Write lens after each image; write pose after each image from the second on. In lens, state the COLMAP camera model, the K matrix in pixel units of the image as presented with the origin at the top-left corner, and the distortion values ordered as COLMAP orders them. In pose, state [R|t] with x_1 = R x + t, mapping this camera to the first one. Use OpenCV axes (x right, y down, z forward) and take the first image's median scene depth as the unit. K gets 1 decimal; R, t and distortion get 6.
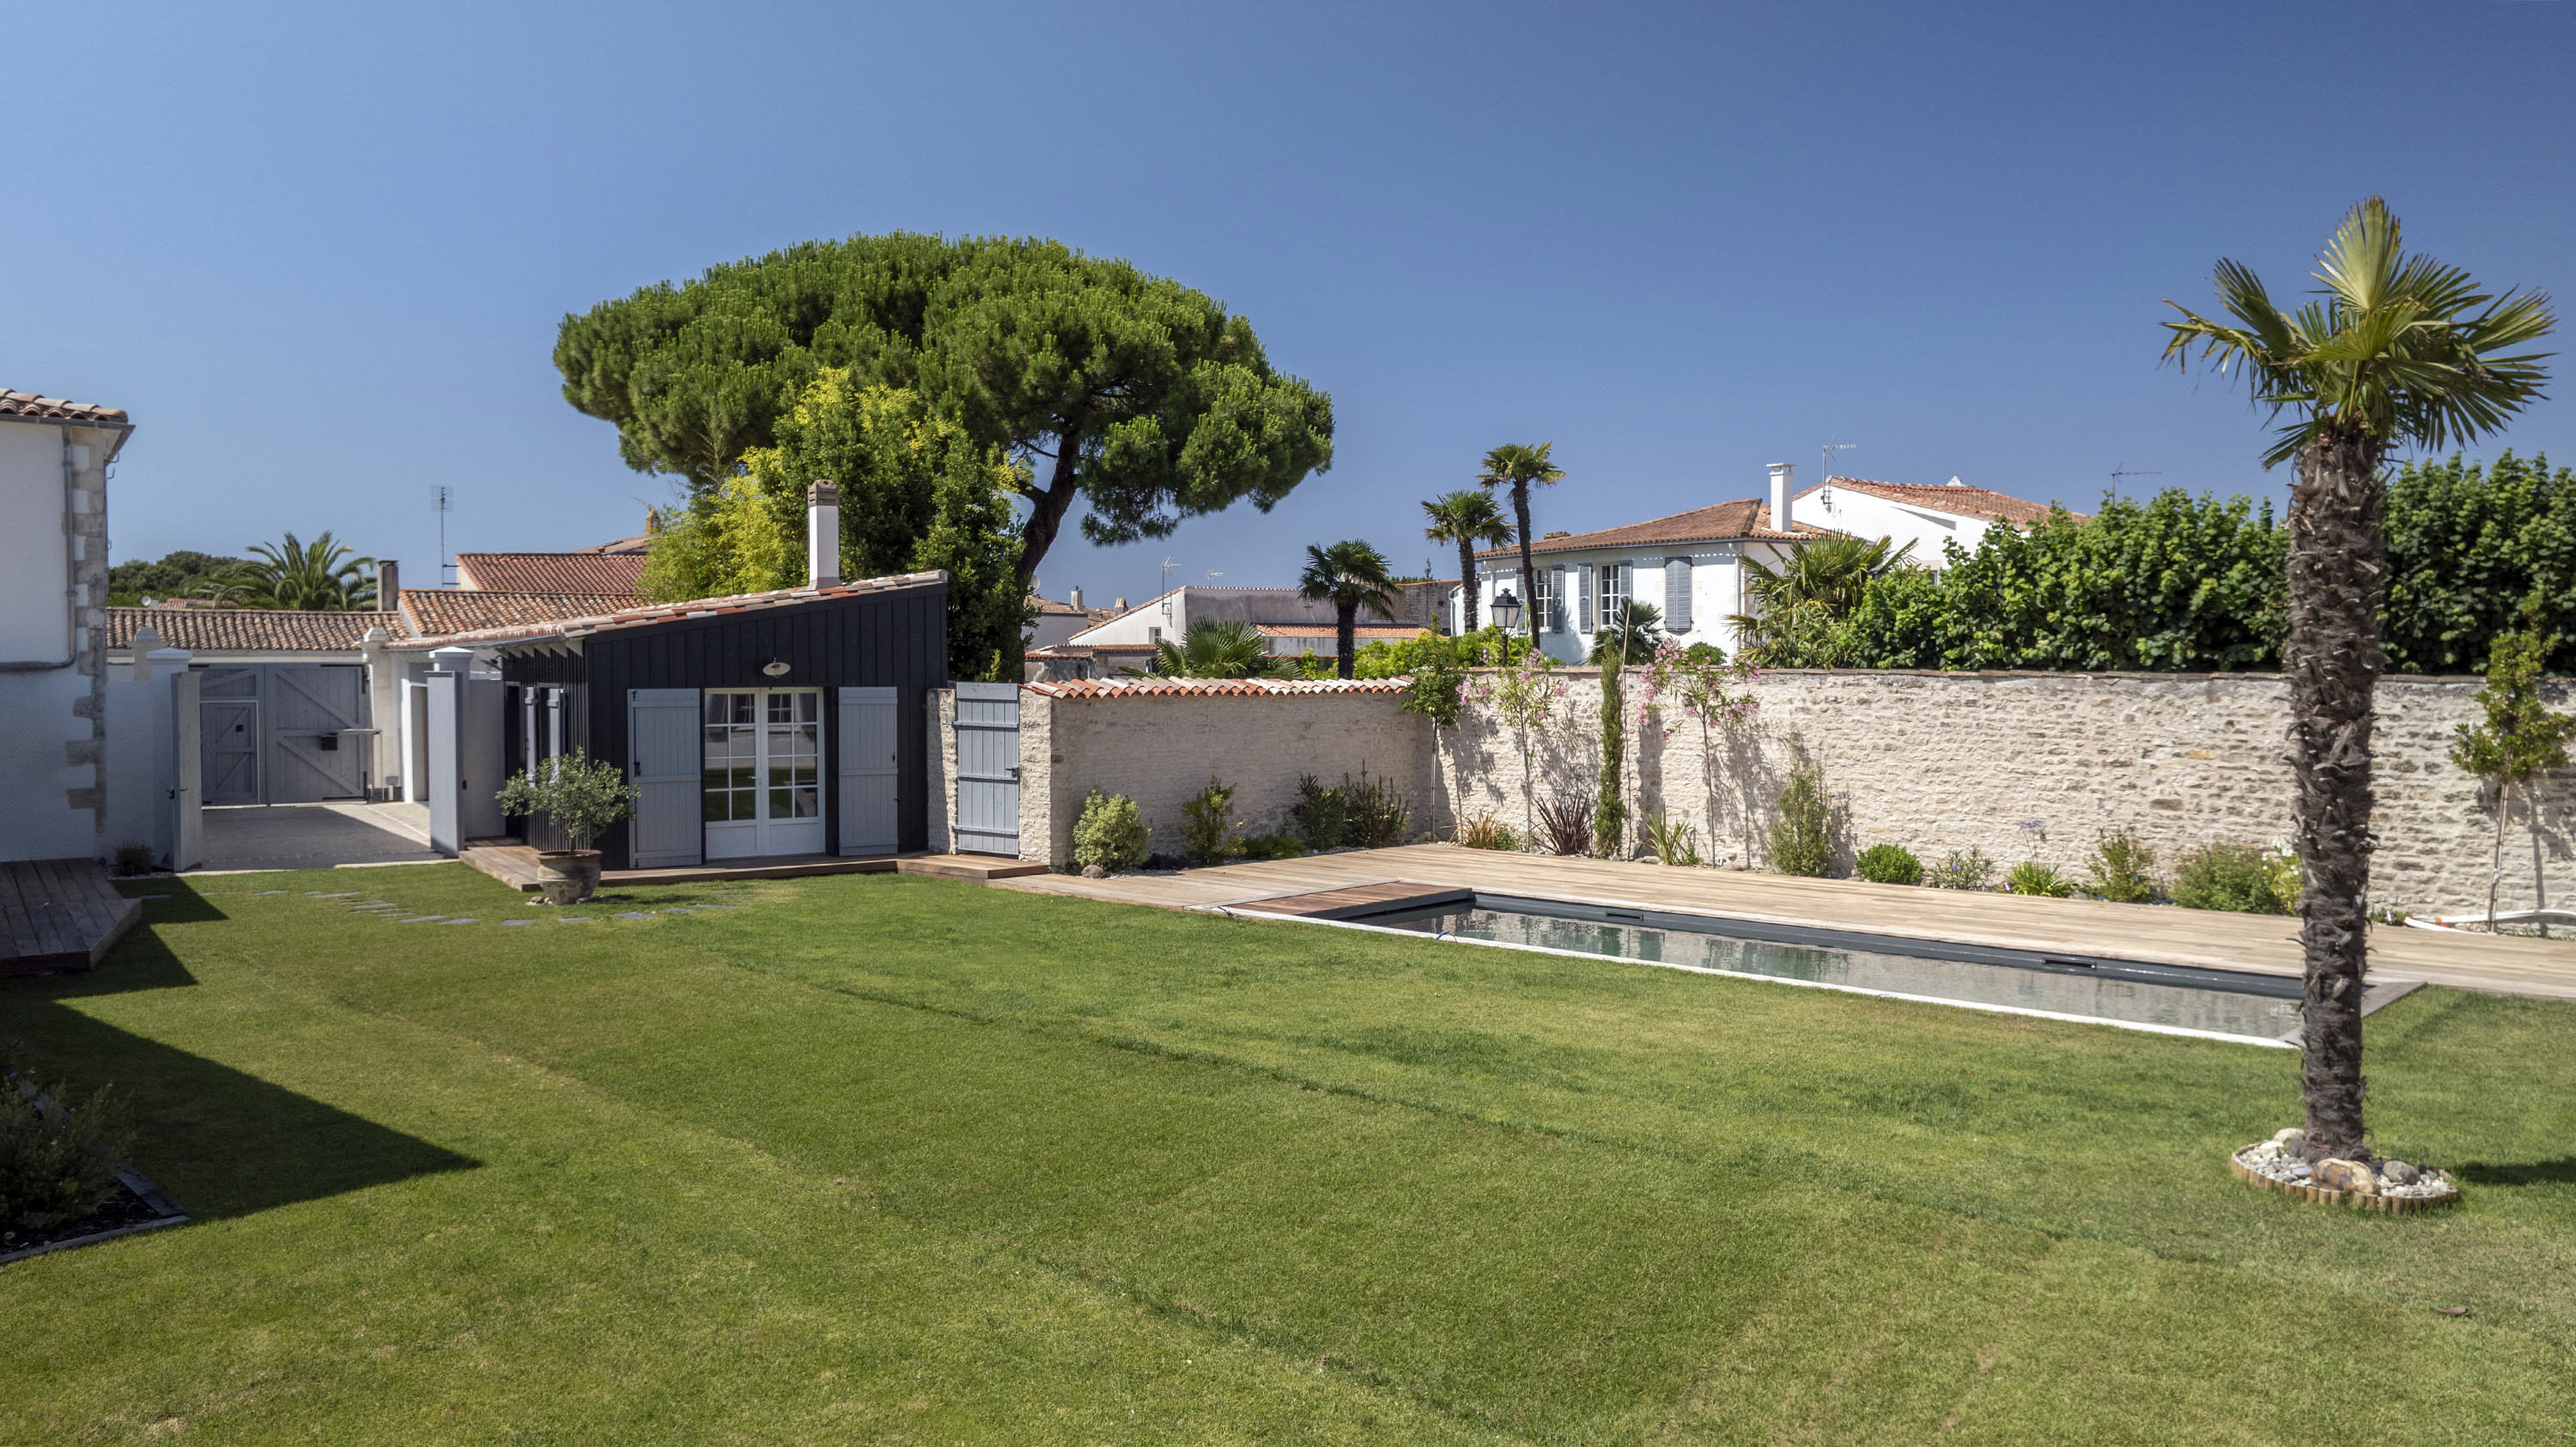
lens RADIAL K [[1866.3, 0, 1309.3], [0, 1866.3, 733.3], [0, 0, 1]] dist [-0.020709, 0.023282]
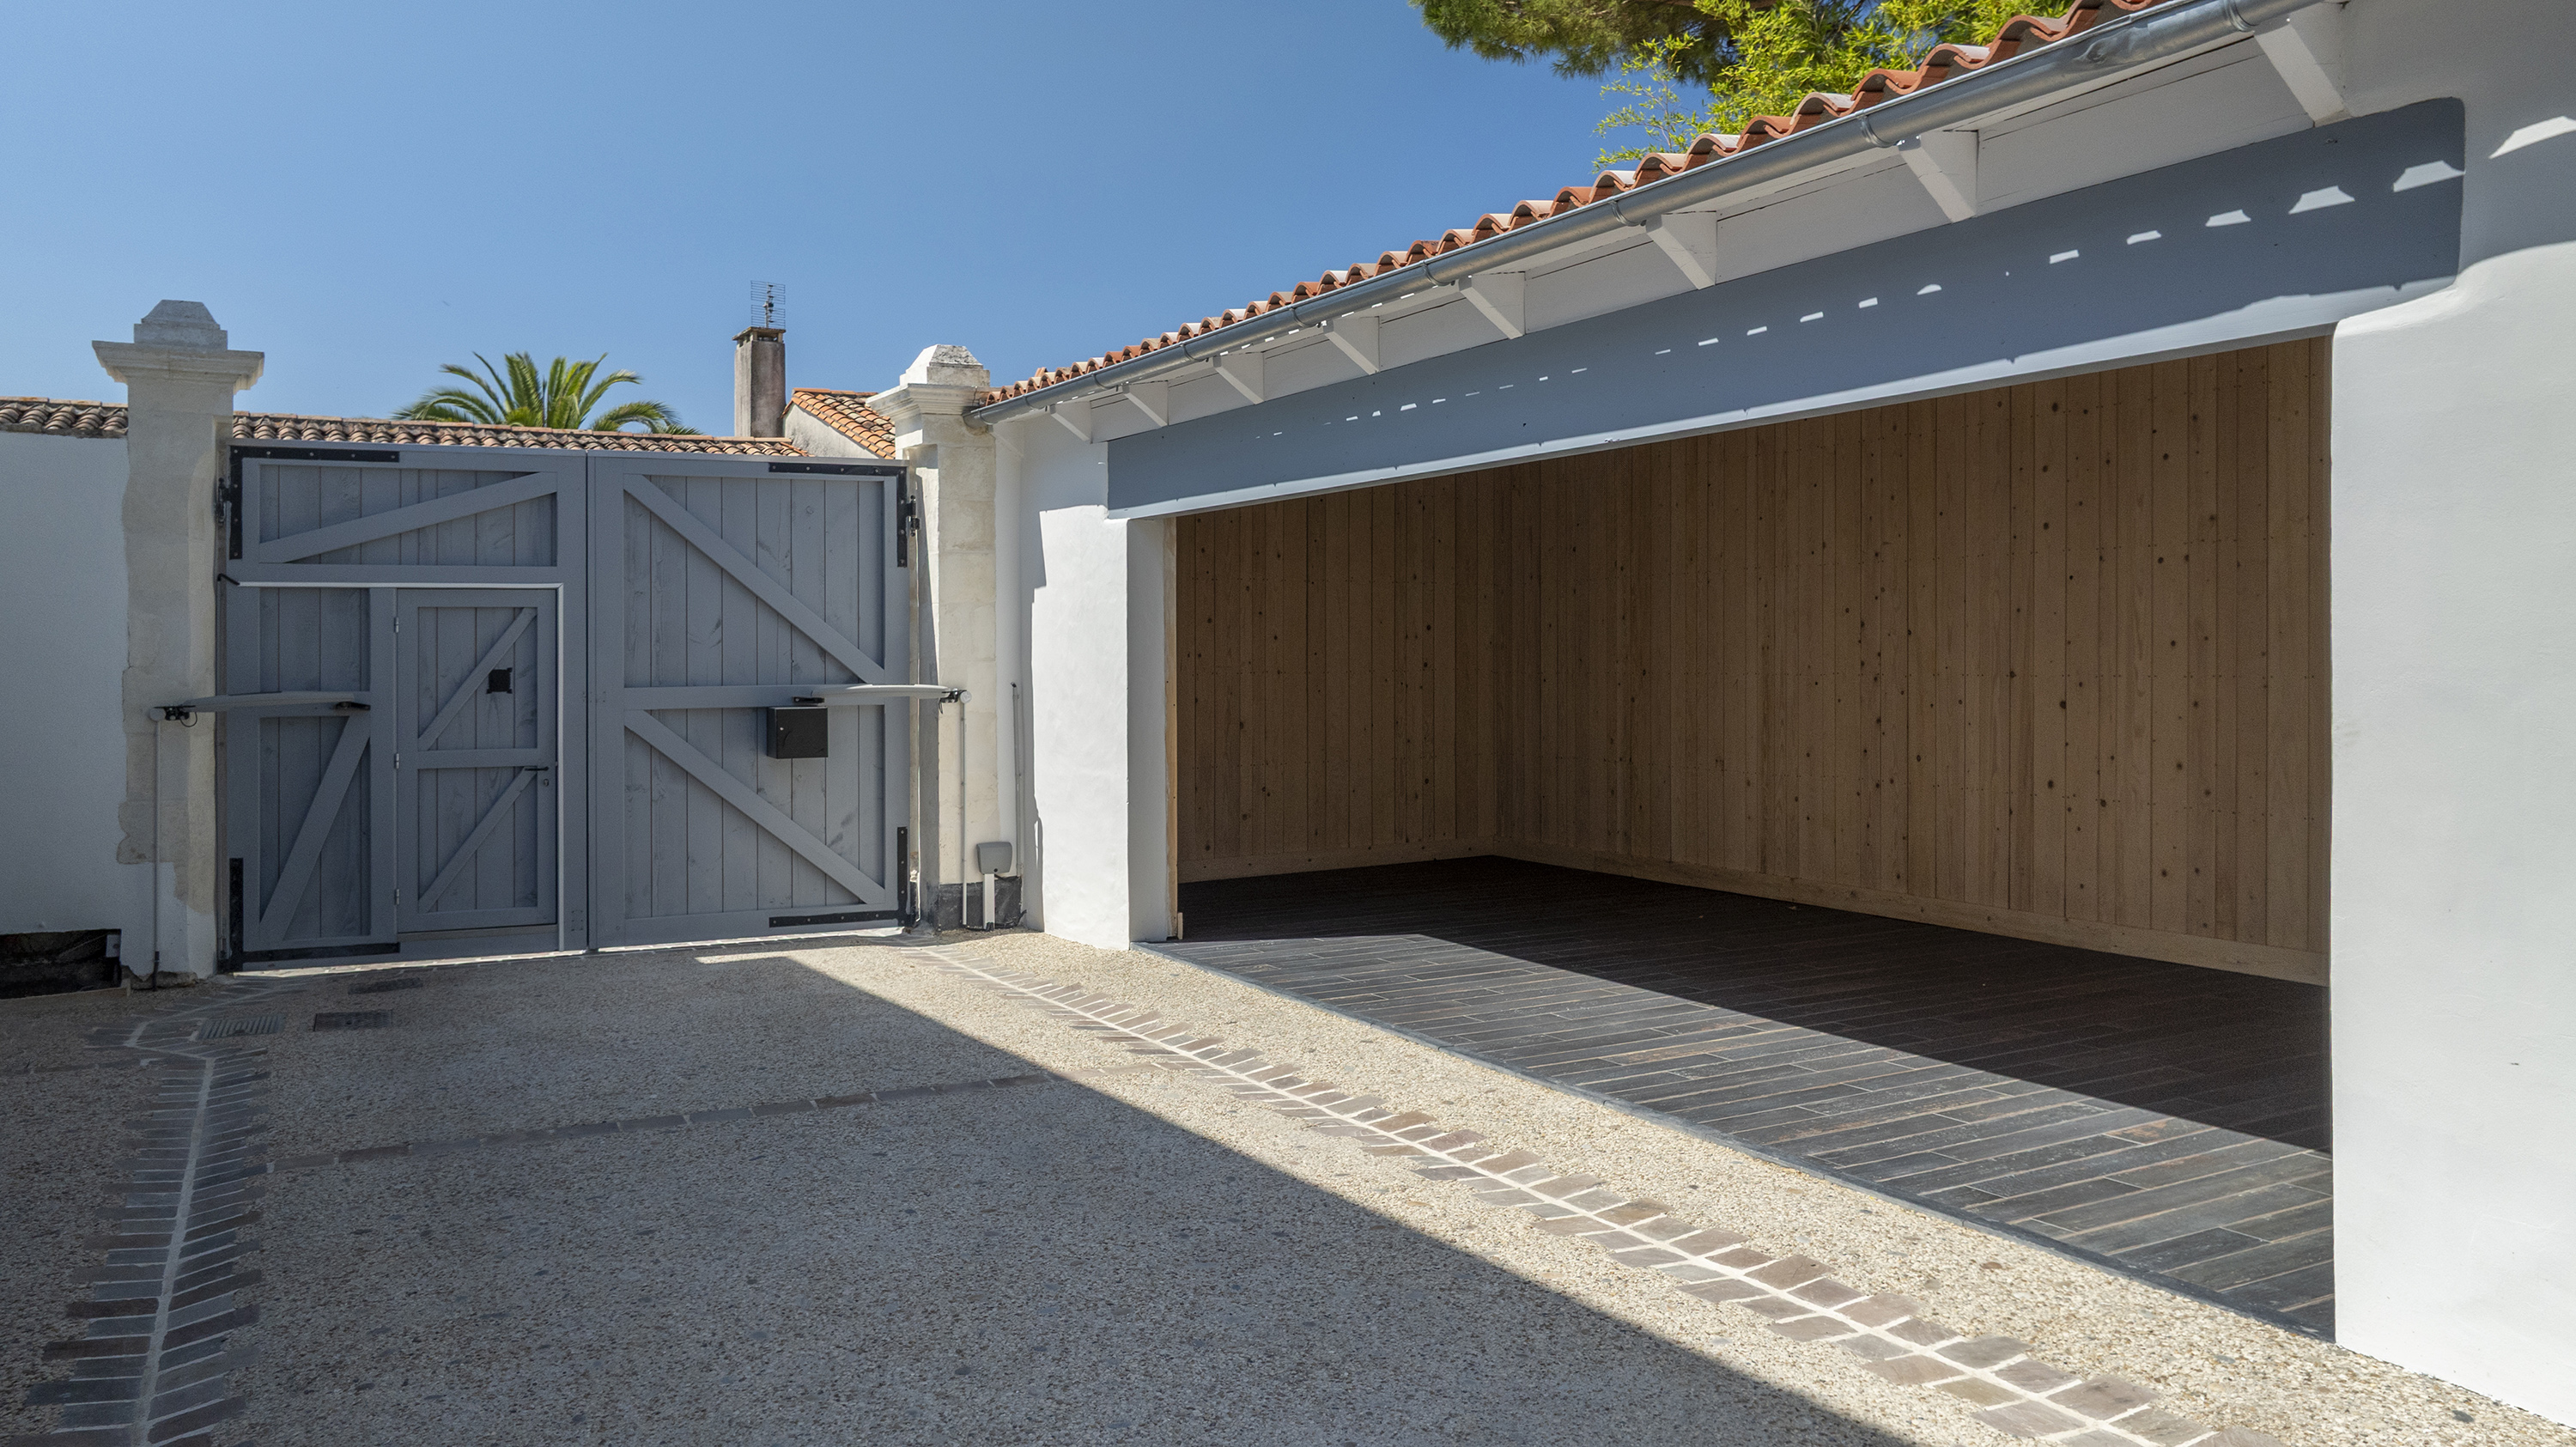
lens RADIAL K [[1866.3, 0, 1333.1], [0, 1866.3, 659.4], [0, 0, 1]] dist [-0.020709, 0.023282]
pose [[0.998857, -0.004167, -0.047620, -0.518695], [0.002570, 0.999434, -0.033550, 0.004733], [0.047733, 0.033390, 0.998302, 0.860350]]
